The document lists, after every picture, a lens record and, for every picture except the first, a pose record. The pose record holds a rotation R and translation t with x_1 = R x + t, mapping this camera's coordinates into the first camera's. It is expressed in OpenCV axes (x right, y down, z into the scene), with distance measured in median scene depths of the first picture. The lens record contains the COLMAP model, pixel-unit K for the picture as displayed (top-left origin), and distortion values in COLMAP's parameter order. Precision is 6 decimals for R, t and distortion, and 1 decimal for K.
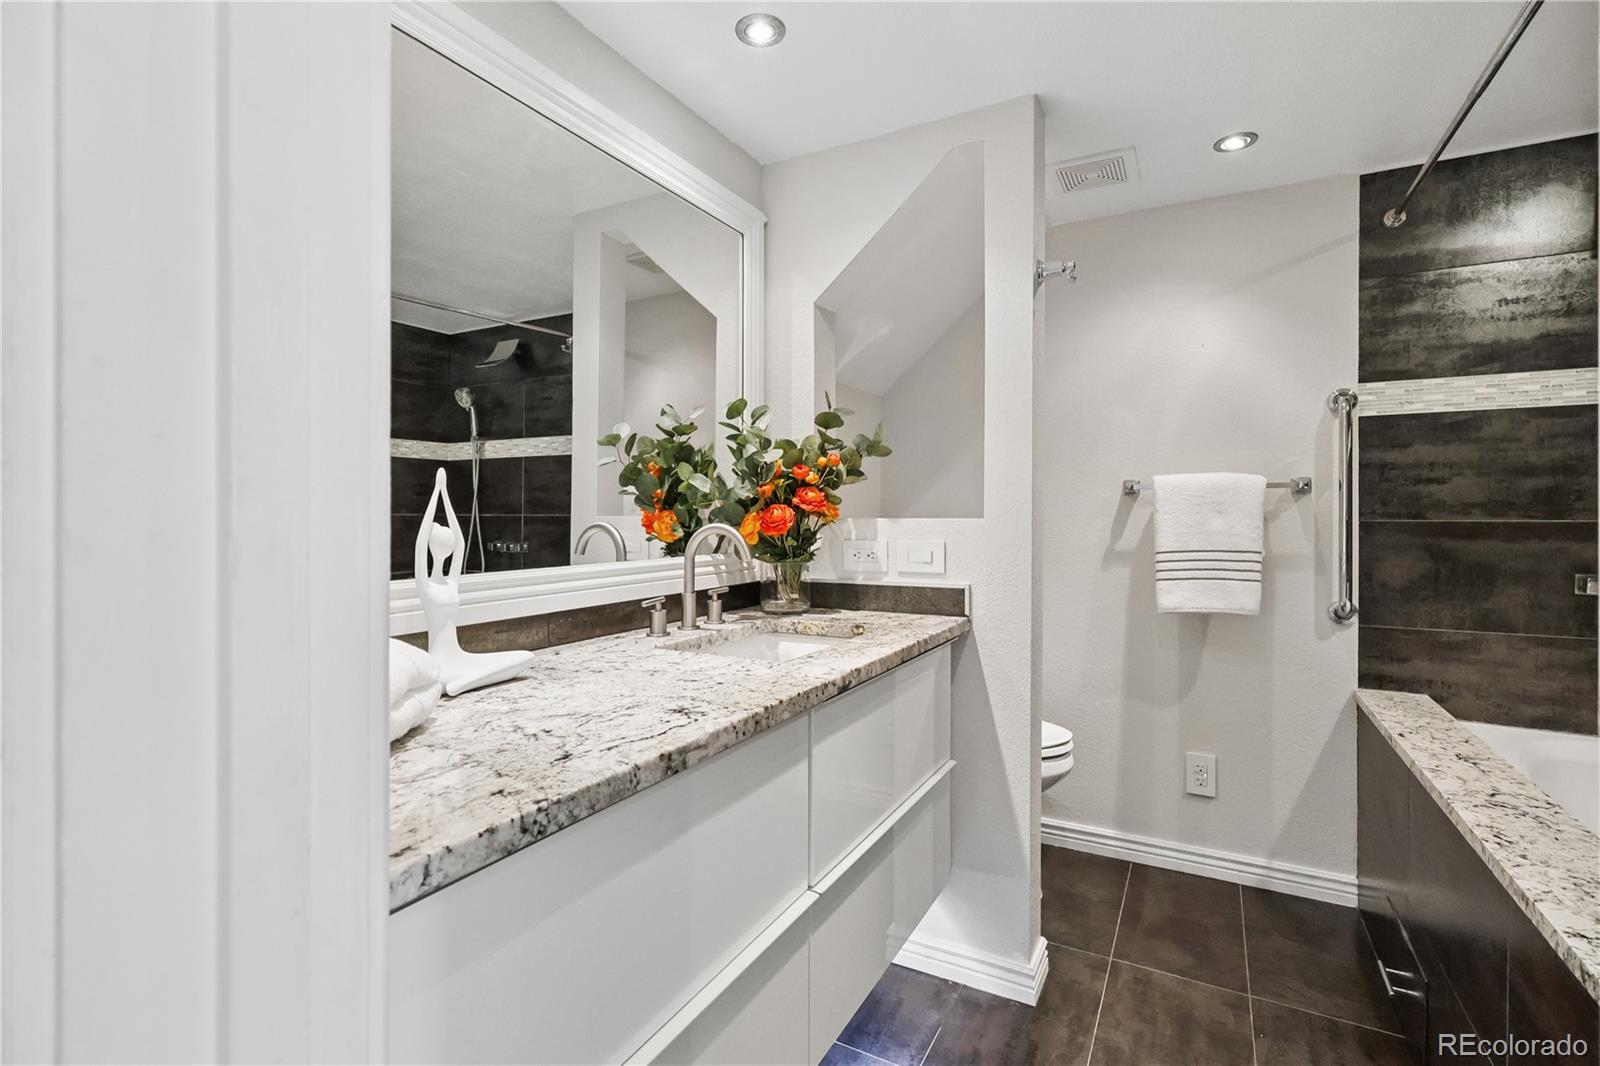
lens RADIAL K [[739.4, 0, 801.0], [0, 739.4, 523.1], [0, 0, 1]] dist [-0.003589, -0.000311]
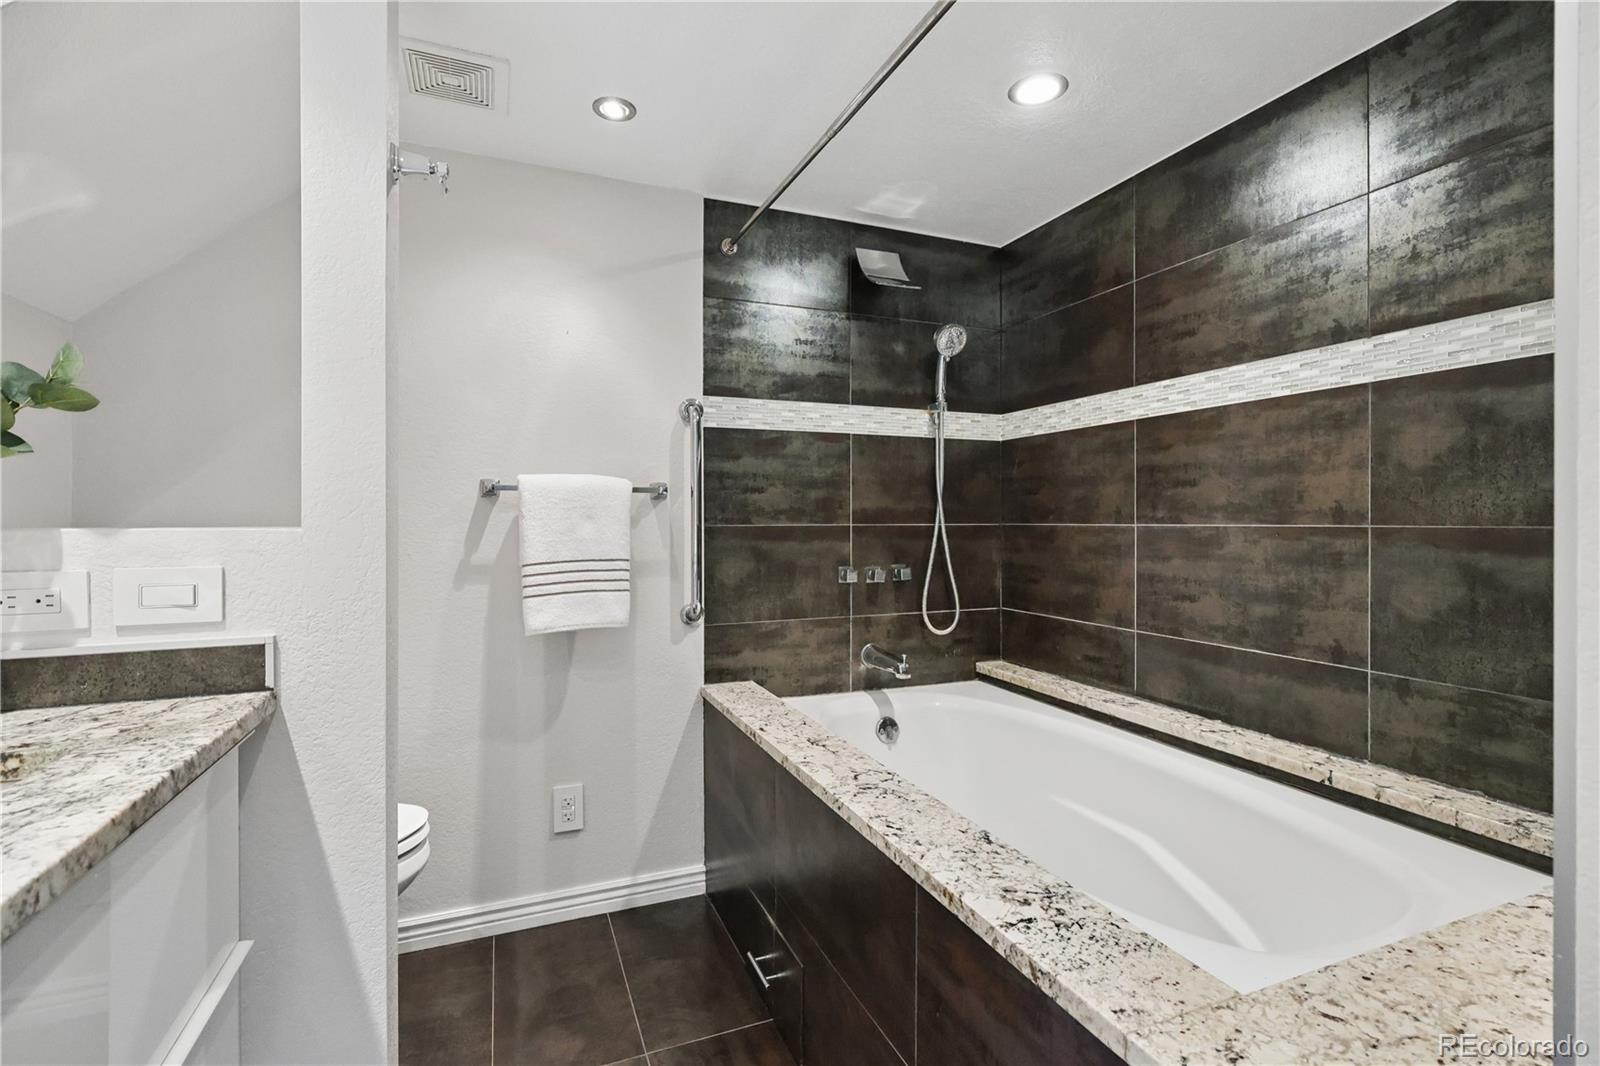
lens RADIAL K [[739.4, 0, 801.0], [0, 739.4, 523.1], [0, 0, 1]] dist [-0.003589, -0.000311]
pose [[0.633062, -0.004742, 0.774086, 0.027451], [0.010214, 0.999945, -0.002227, -0.003500], [-0.774033, 0.009316, 0.633076, 0.231812]]
